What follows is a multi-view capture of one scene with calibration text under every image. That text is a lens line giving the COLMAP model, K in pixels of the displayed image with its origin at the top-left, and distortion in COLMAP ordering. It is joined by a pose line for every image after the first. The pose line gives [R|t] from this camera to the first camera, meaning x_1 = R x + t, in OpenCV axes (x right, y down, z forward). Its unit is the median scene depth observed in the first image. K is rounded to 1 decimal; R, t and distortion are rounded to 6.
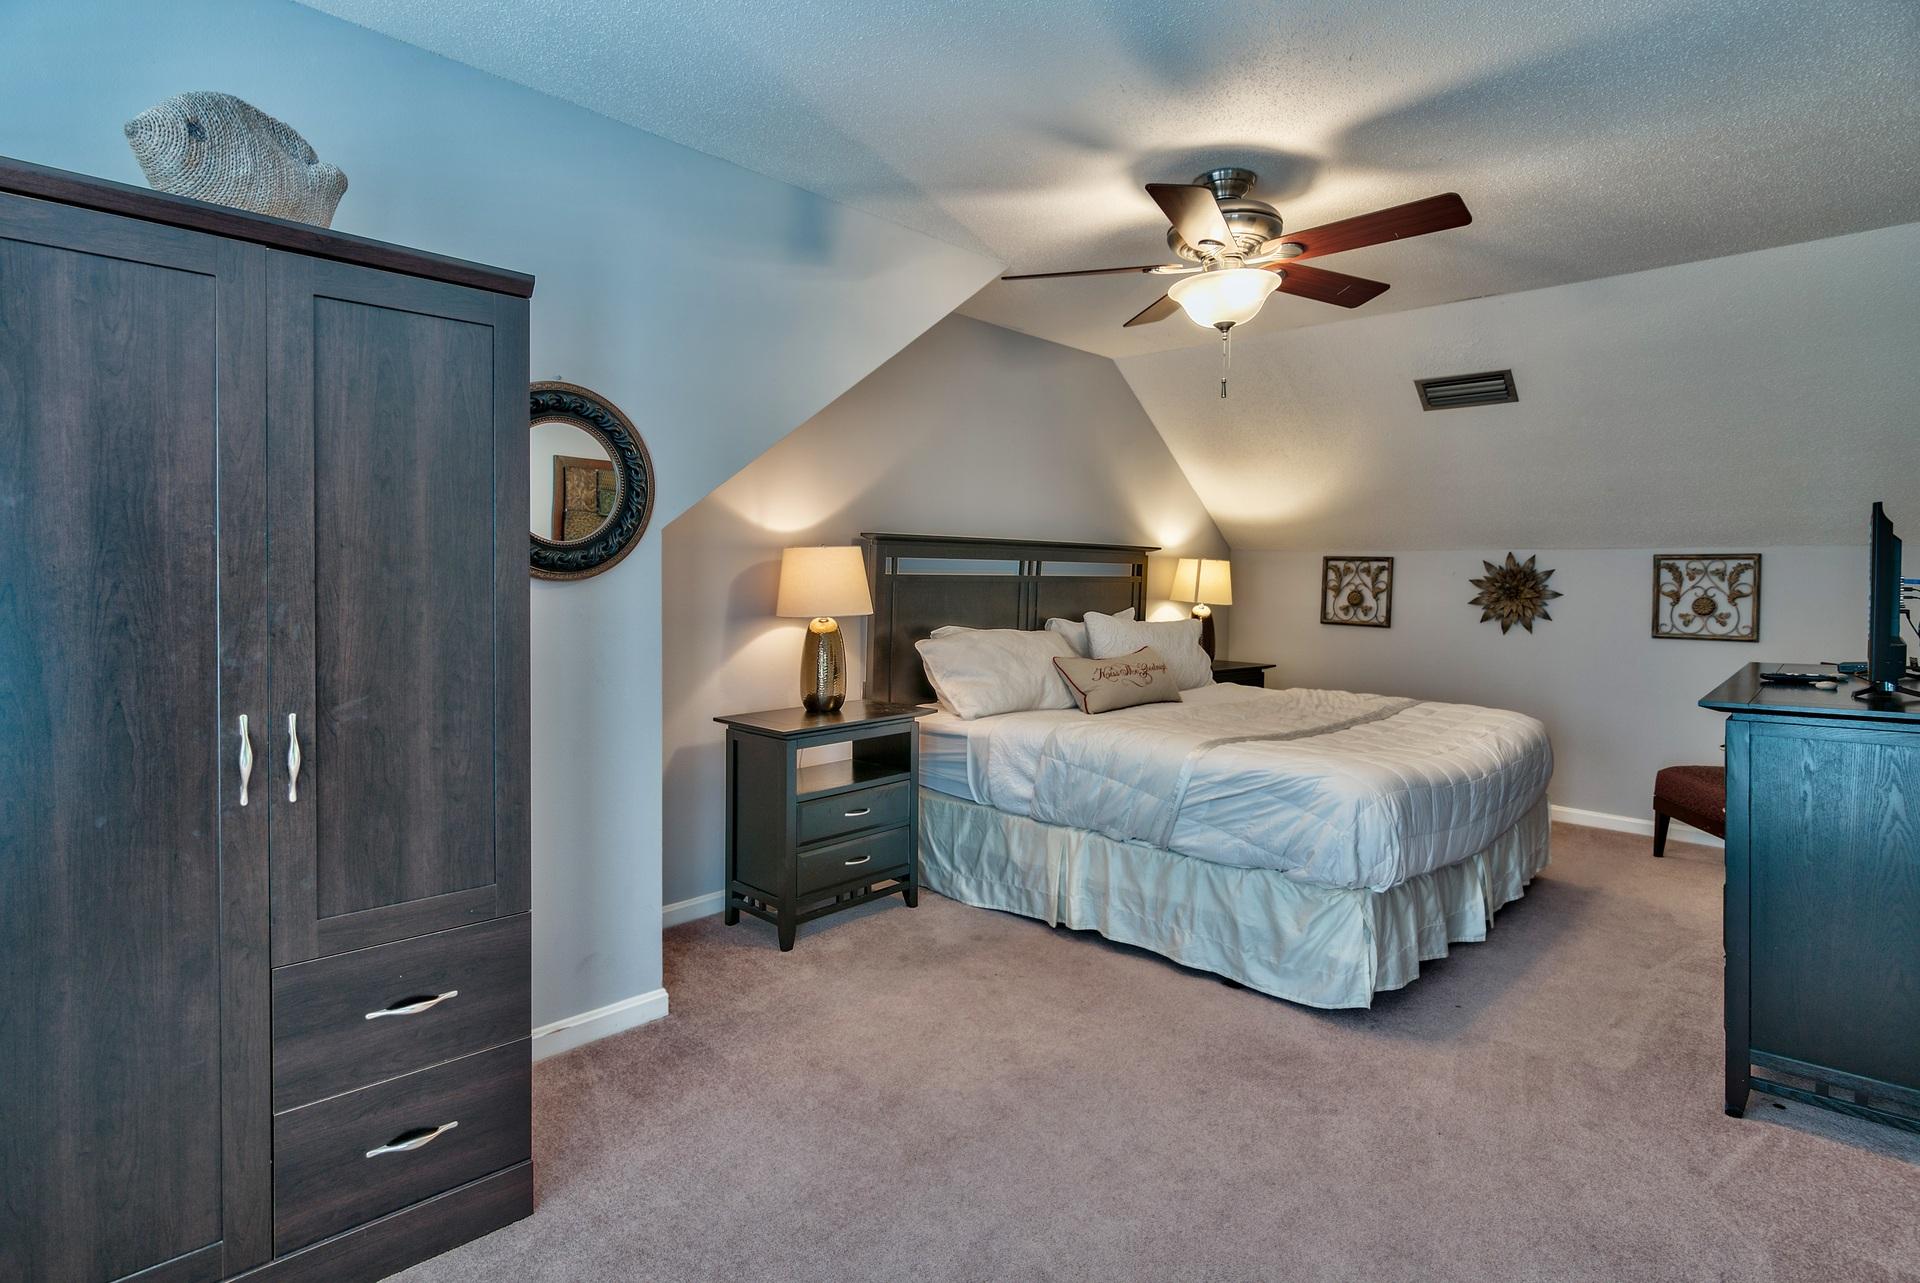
lens RADIAL K [[998.8, 0, 956.9], [0, 998.8, 603.1], [0, 0, 1]] dist [-0.001827, -0.000410]
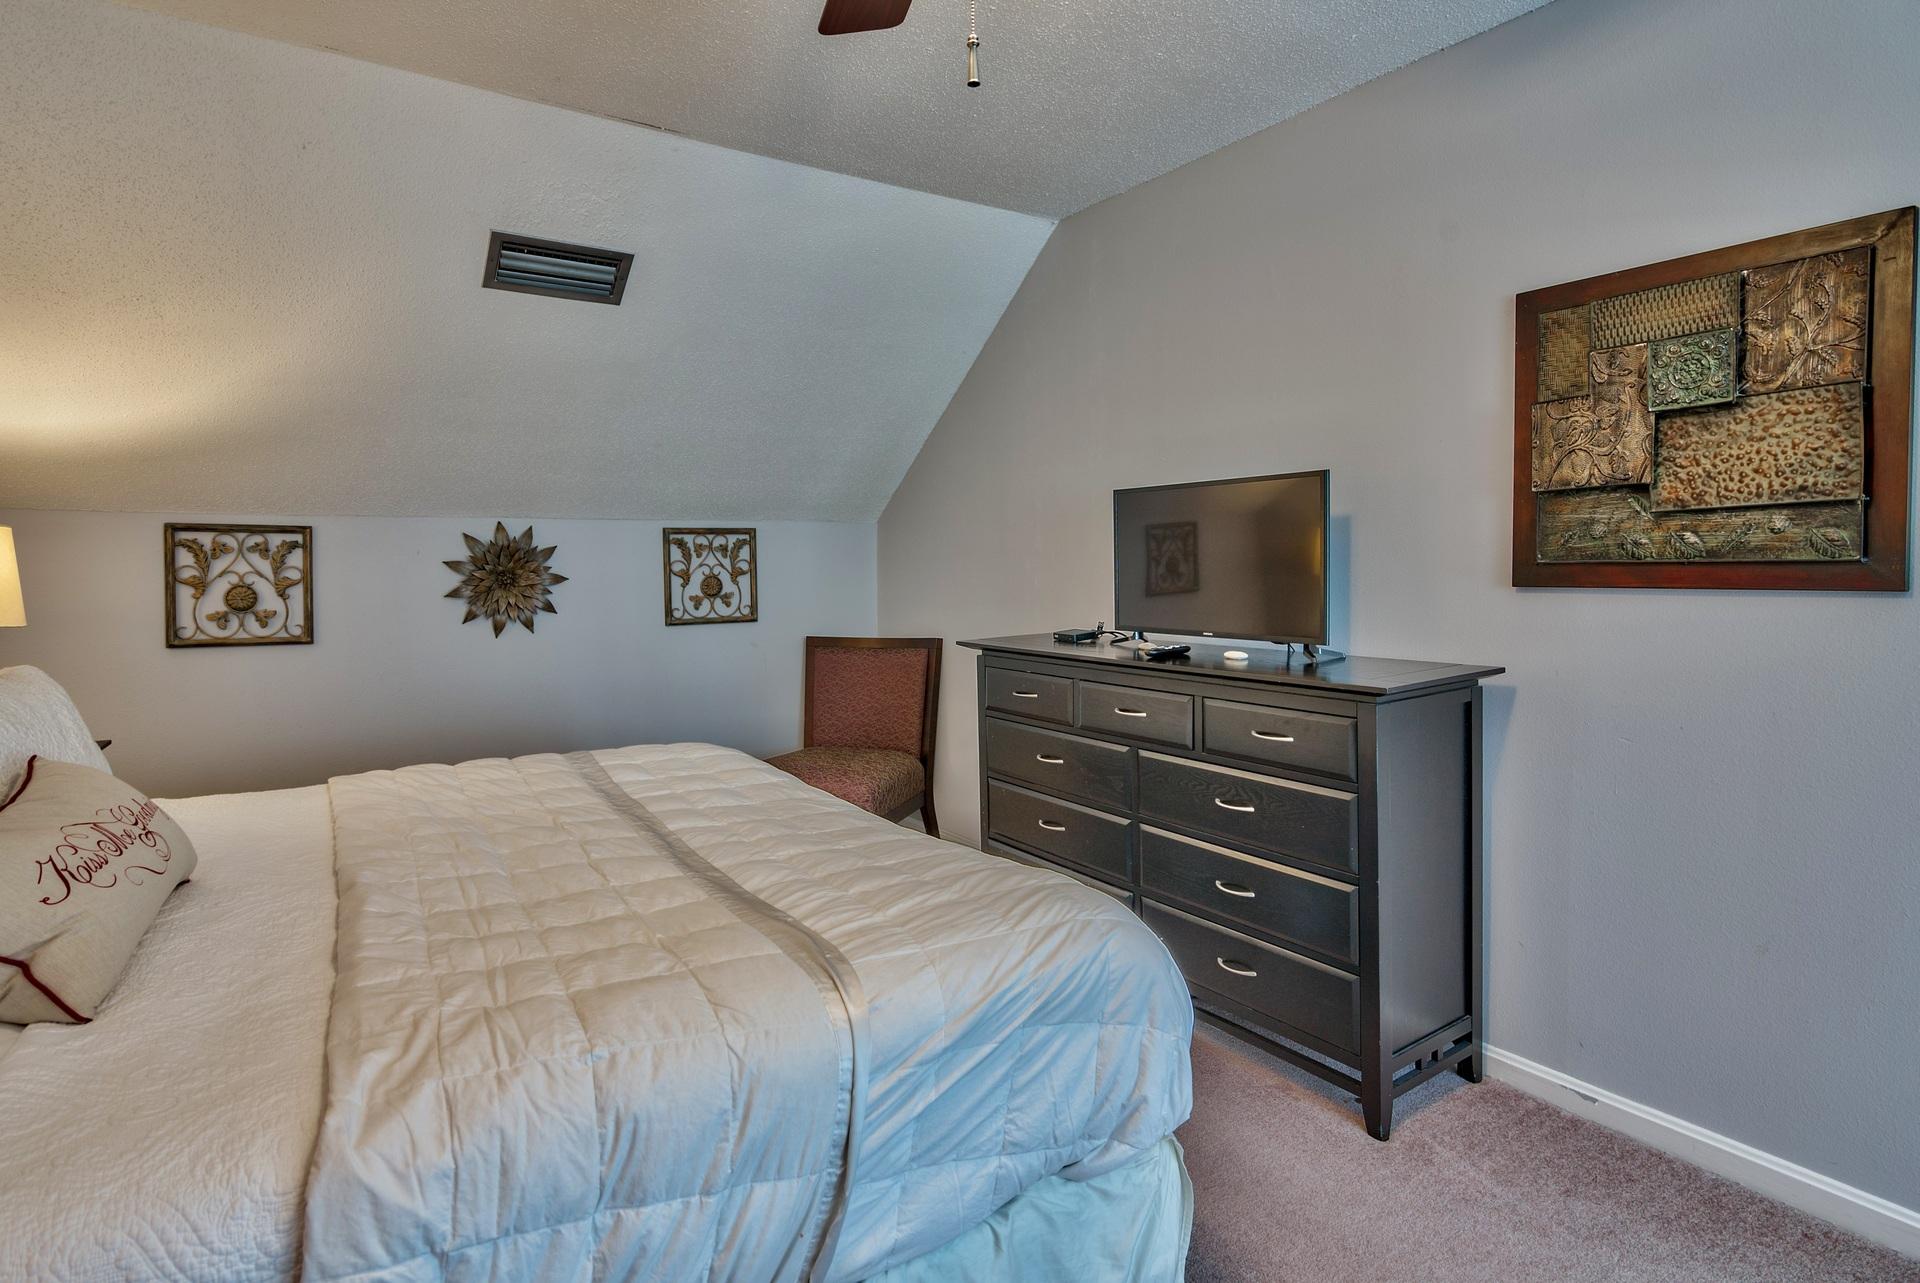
lens RADIAL K [[998.8, 0, 956.9], [0, 998.8, 603.1], [0, 0, 1]] dist [-0.001827, -0.000410]
pose [[0.219999, -0.053798, 0.974016, -0.080899], [0.041338, 0.998095, 0.045791, -0.013810], [-0.974624, 0.030190, 0.221804, 0.596428]]
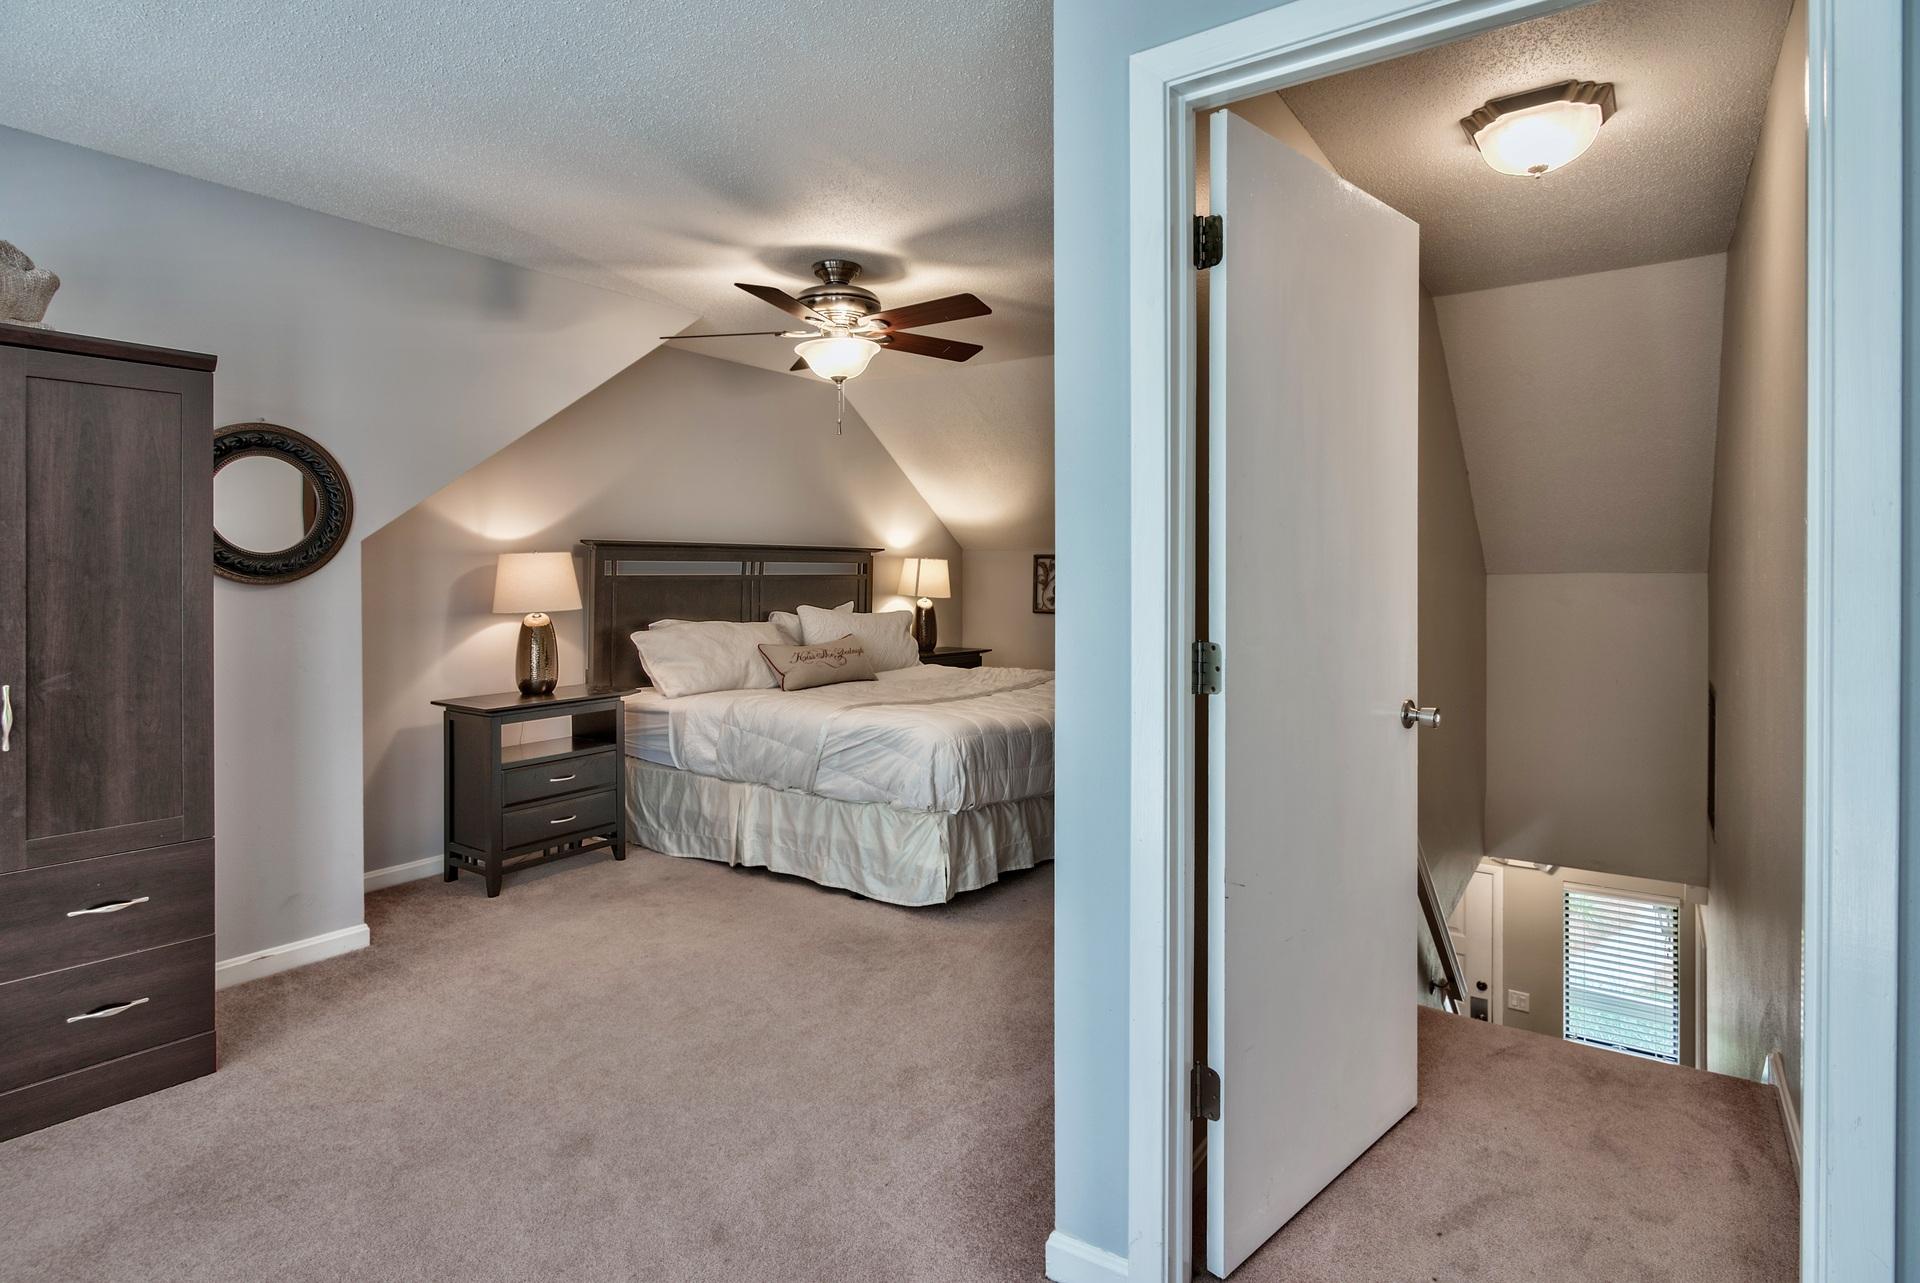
lens RADIAL K [[1024.4, 0, 977.3], [0, 1024.4, 573.6], [0, 0, 1]] dist [-0.000822, -0.000629]
pose [[0.988112, -0.012798, 0.153203, 0.153256], [0.017043, 0.999505, -0.026427, 0.006831], [-0.152789, 0.028724, 0.987841, -0.207626]]
